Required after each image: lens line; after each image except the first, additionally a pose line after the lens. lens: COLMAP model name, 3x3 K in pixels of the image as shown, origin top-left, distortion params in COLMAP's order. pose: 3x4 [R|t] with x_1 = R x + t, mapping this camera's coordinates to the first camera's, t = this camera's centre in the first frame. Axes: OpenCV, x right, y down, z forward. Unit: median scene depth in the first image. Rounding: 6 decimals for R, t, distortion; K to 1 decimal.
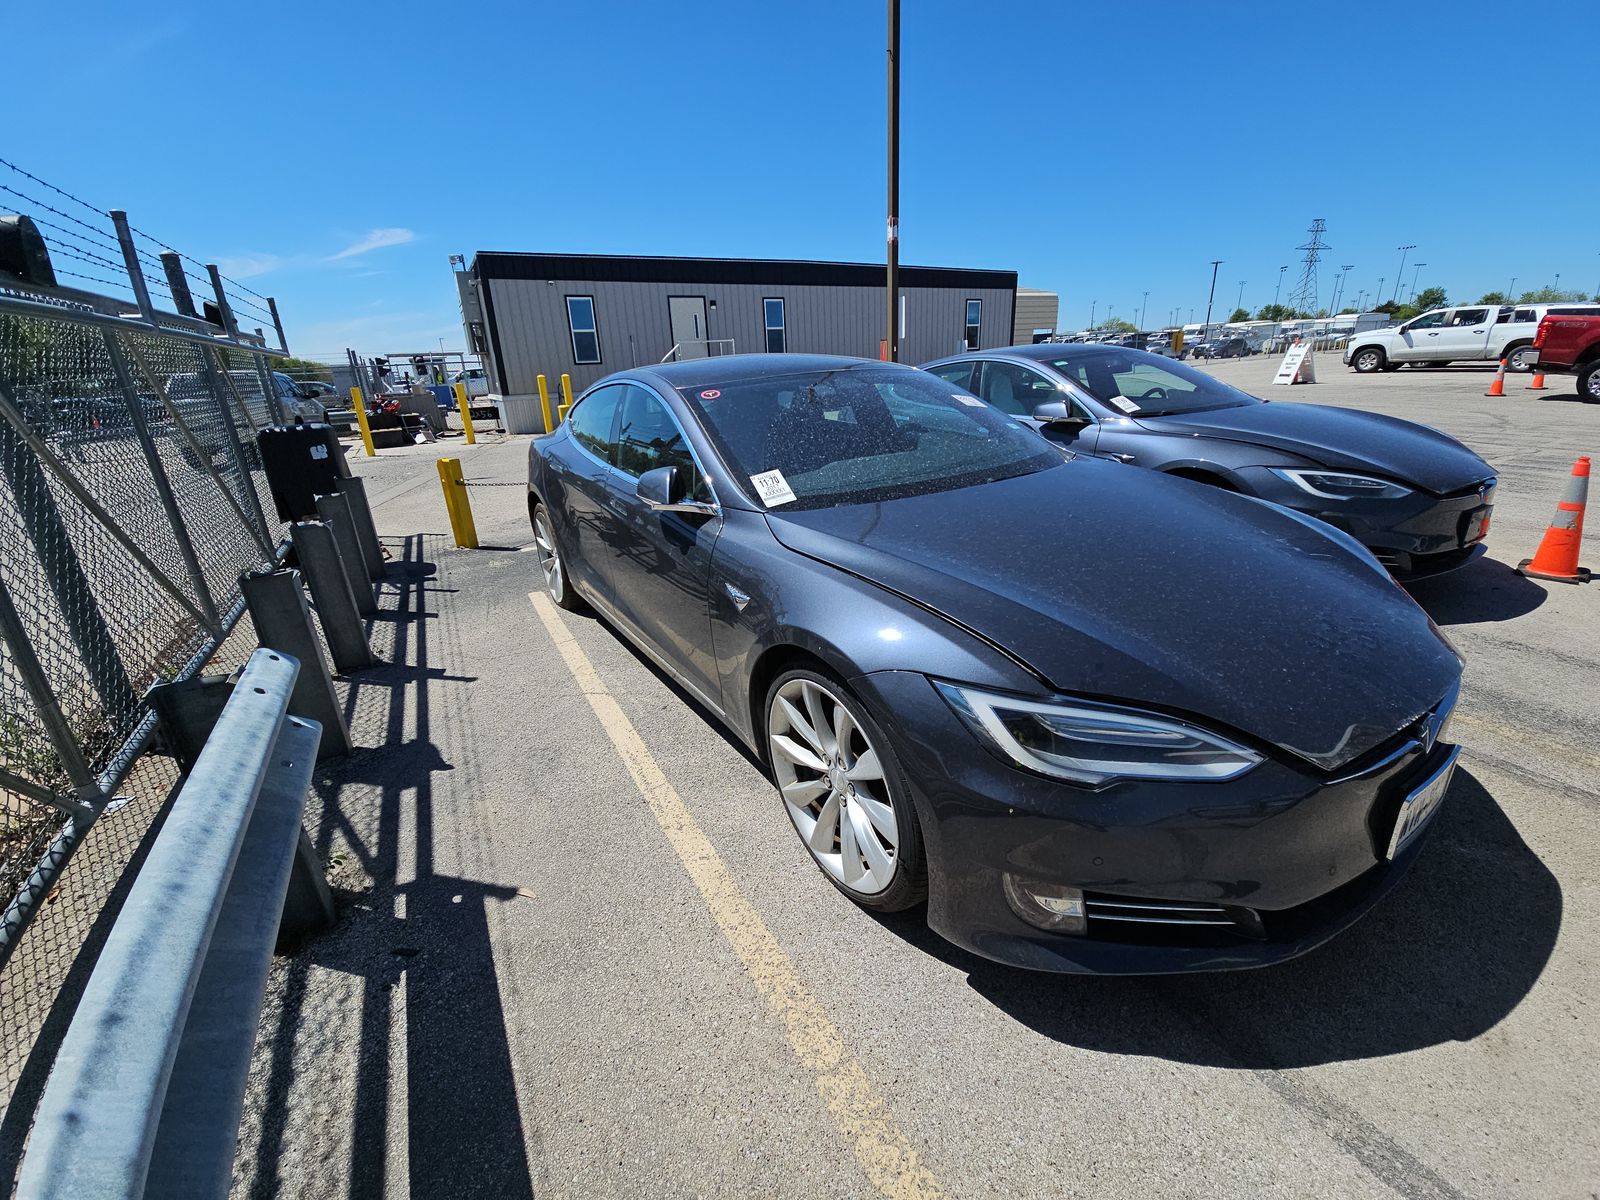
lens RADIAL K [[645.6, 0, 803.3], [0, 645.6, 606.6], [0, 0, 1]] dist [0.004373, -0.006217]
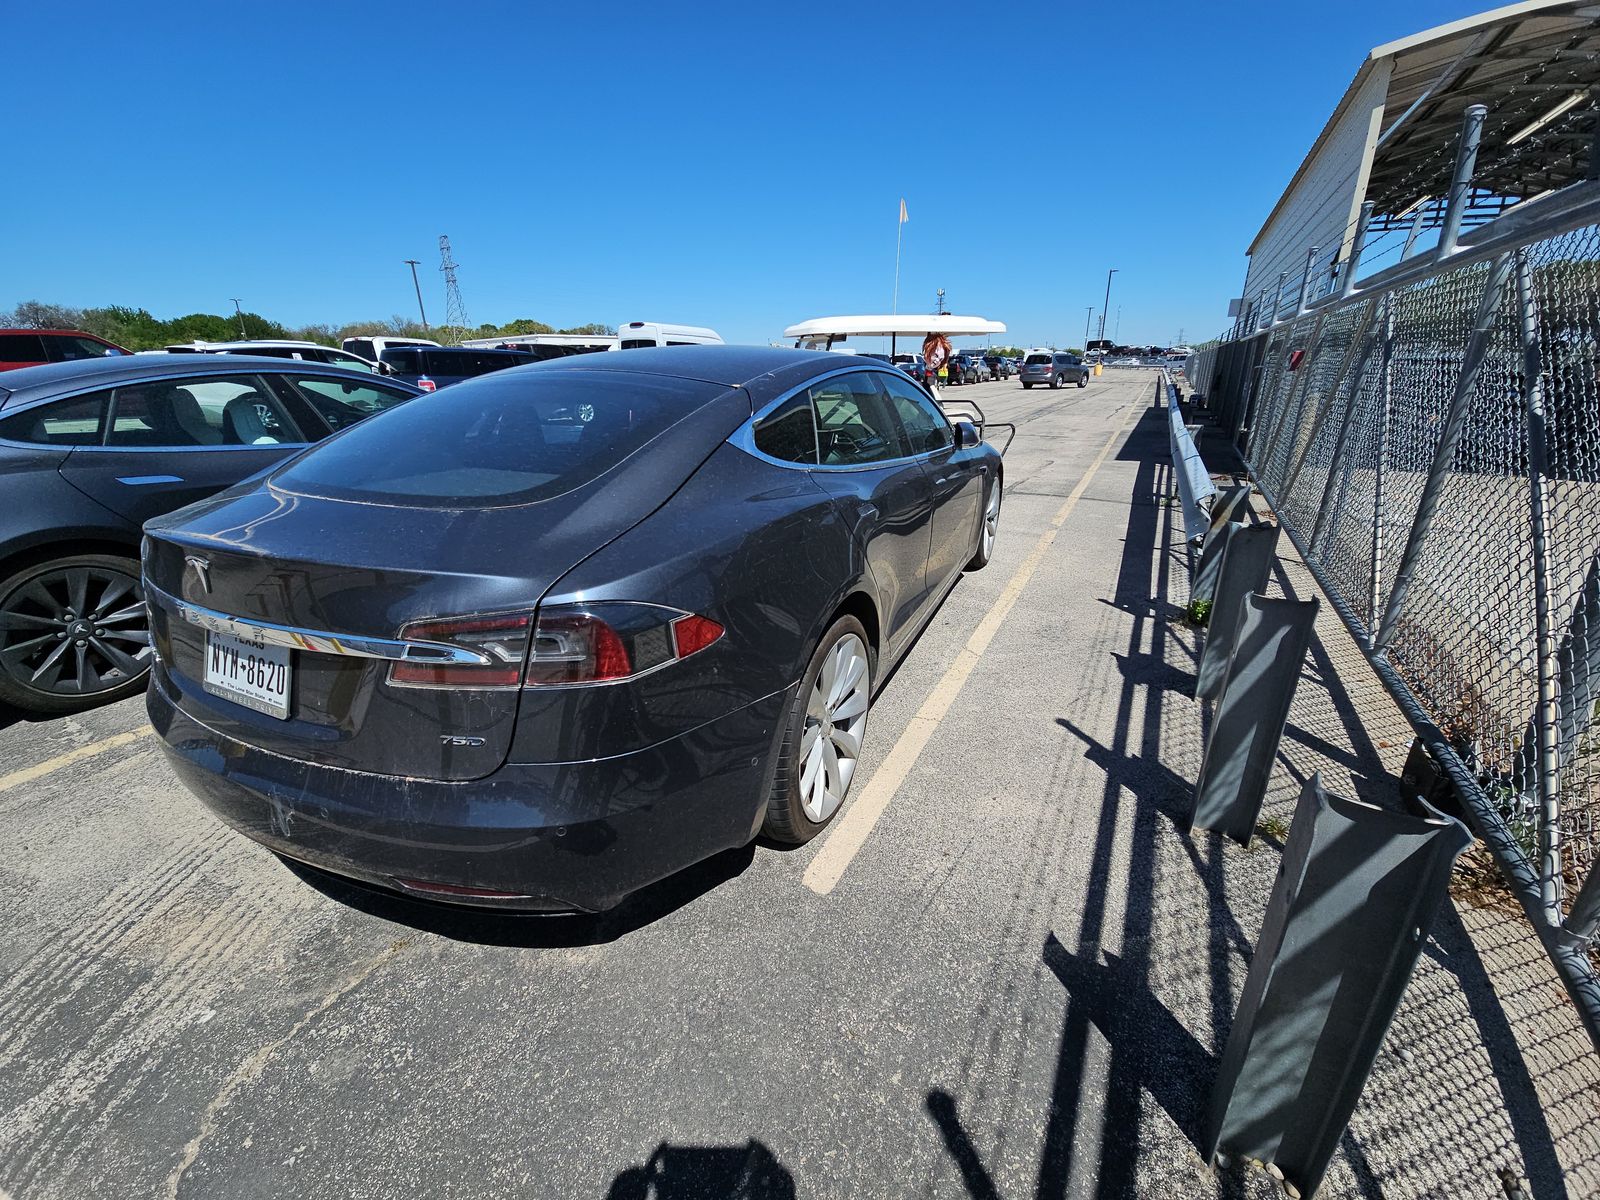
lens RADIAL K [[645.6, 0, 796.4], [0, 645.6, 597.5], [0, 0, 1]] dist [0.004373, -0.006217]
pose [[-0.520491, -0.239780, 0.819509, -0.740675], [0.328346, 0.829759, 0.451319, -0.378510], [-0.788212, 0.503989, -0.353151, 1.125489]]
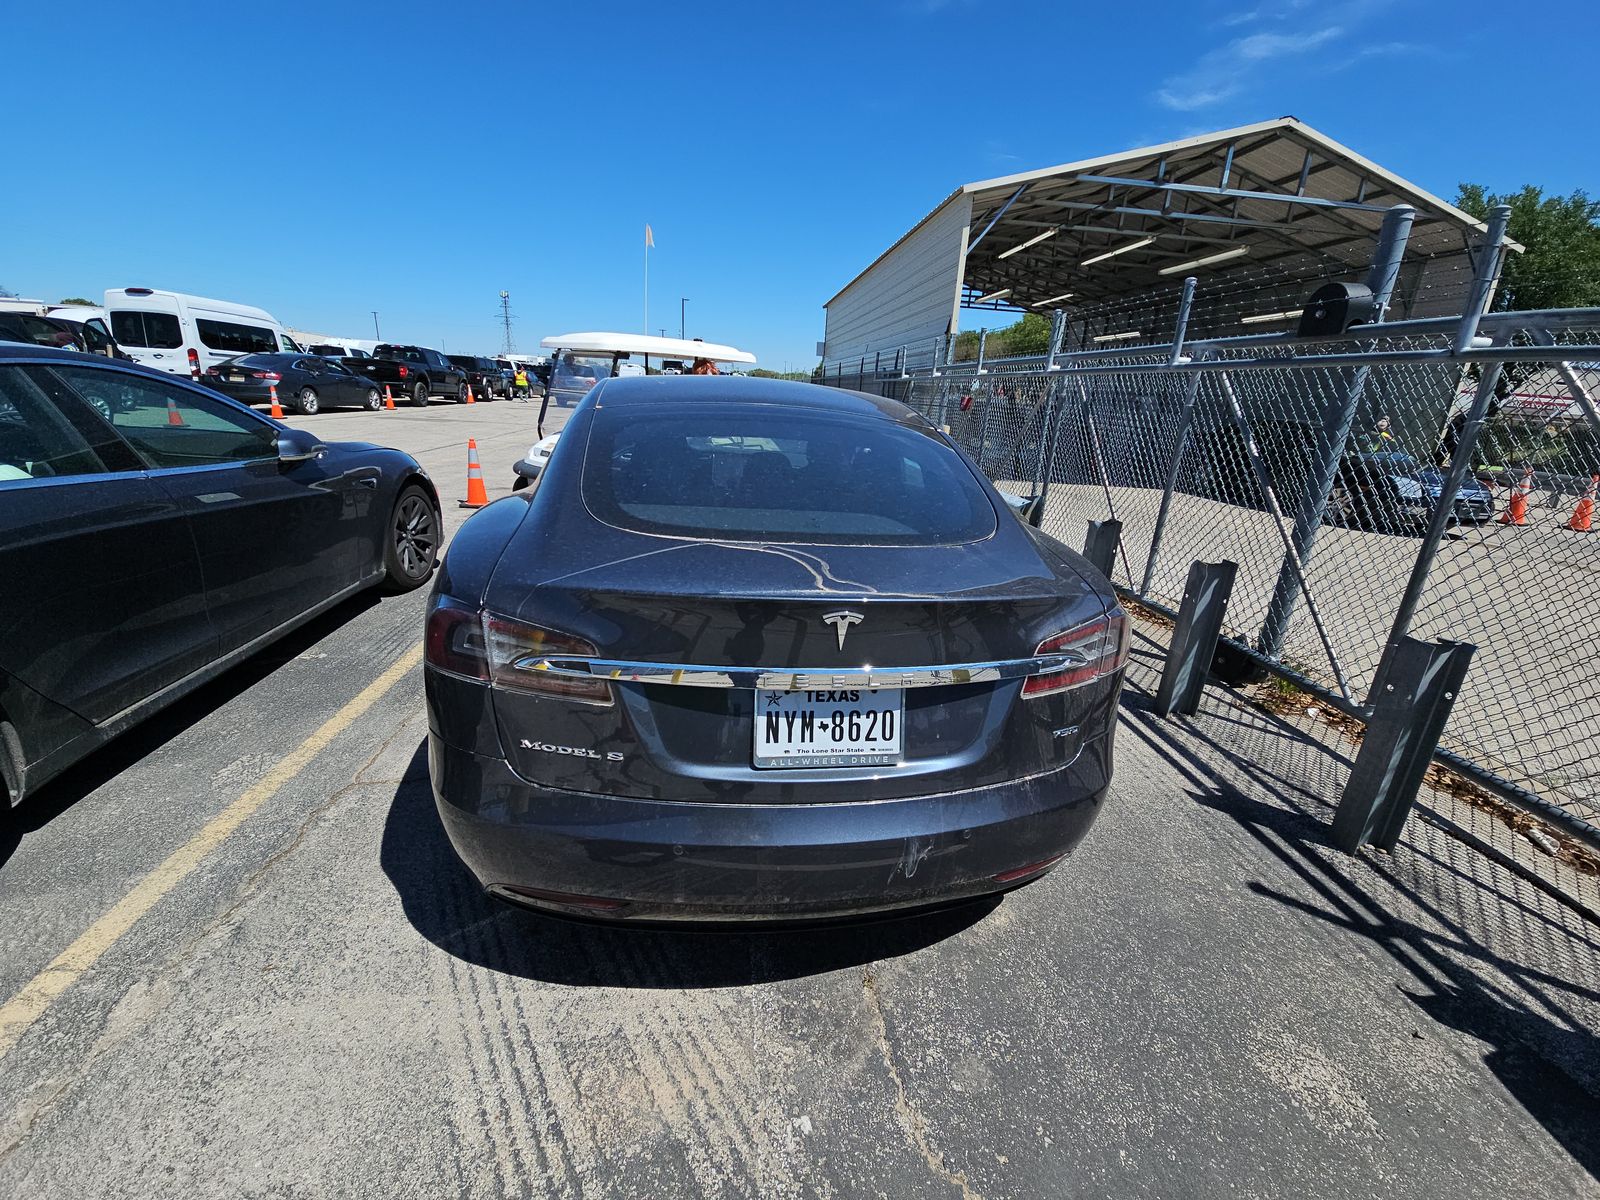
lens RADIAL K [[645.6, 0, 796.2], [0, 645.6, 596.7], [0, 0, 1]] dist [0.004373, -0.006217]
pose [[-0.910210, -0.135018, 0.391521, -0.430407], [0.127065, 0.808727, 0.574295, -0.526130], [-0.394174, 0.572477, -0.718955, 1.446490]]
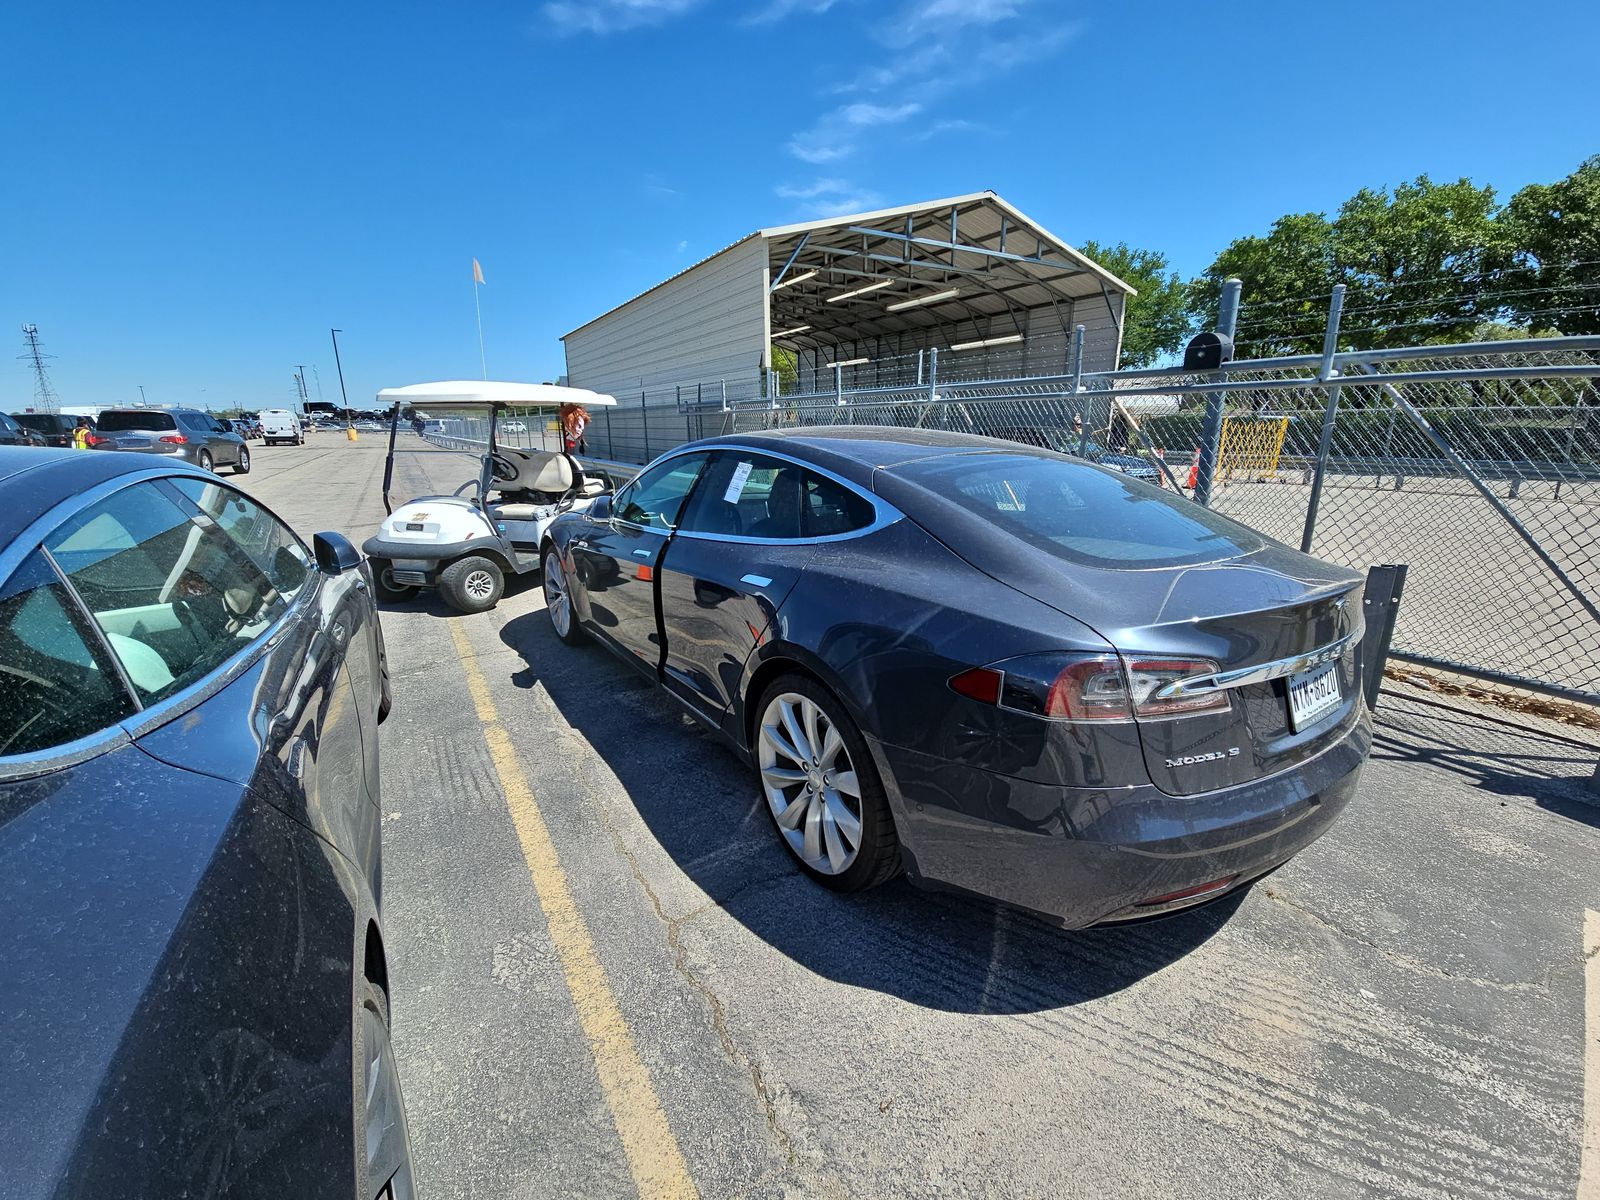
lens RADIAL K [[645.6, 0, 804.4], [0, 645.6, 606.8], [0, 0, 1]] dist [0.004373, -0.006217]
pose [[-0.998750, 0.049971, -0.000830, 0.004793], [0.039861, 0.806483, 0.589912, -0.596429], [0.030148, 0.589141, -0.807467, 1.543082]]
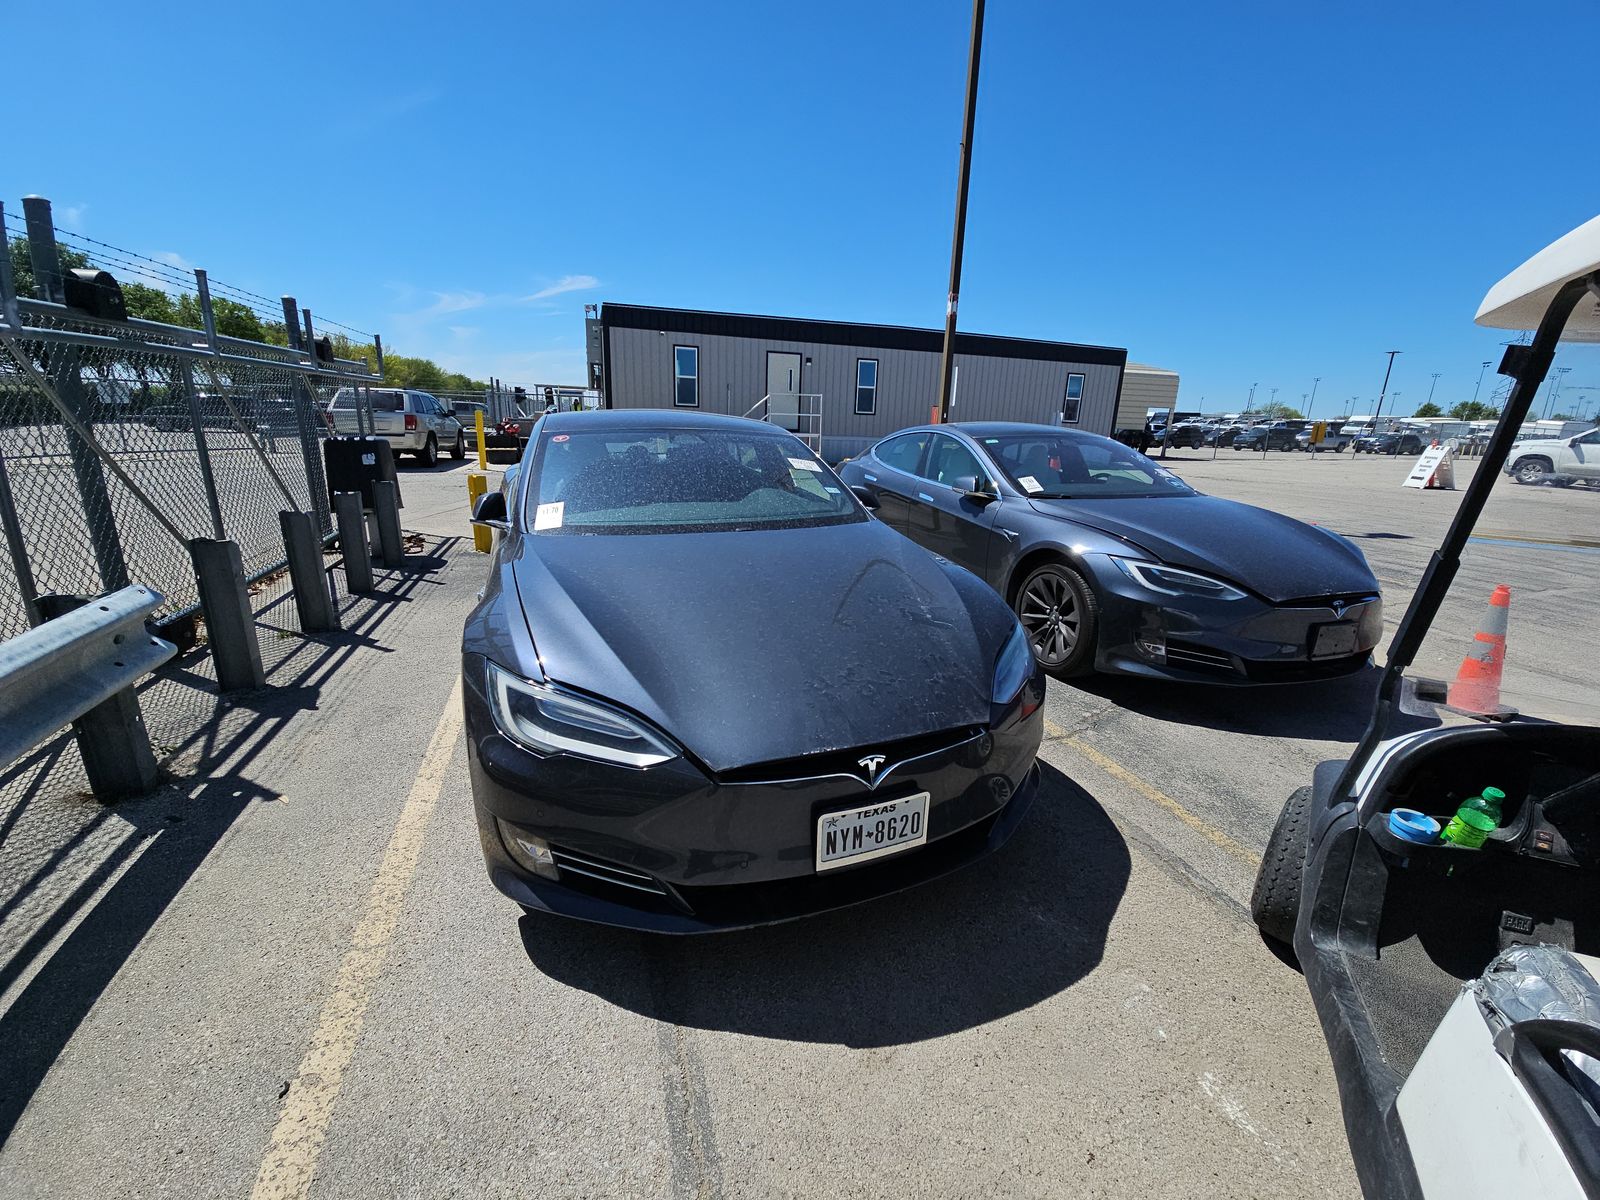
lens RADIAL K [[645.6, 0, 801.0], [0, 645.6, 607.0], [0, 0, 1]] dist [0.004373, -0.006217]
pose [[0.977555, 0.129304, -0.166335, 0.332401], [-0.141207, 0.988050, -0.061795, -0.001820], [0.156356, 0.083896, 0.984131, -0.063737]]
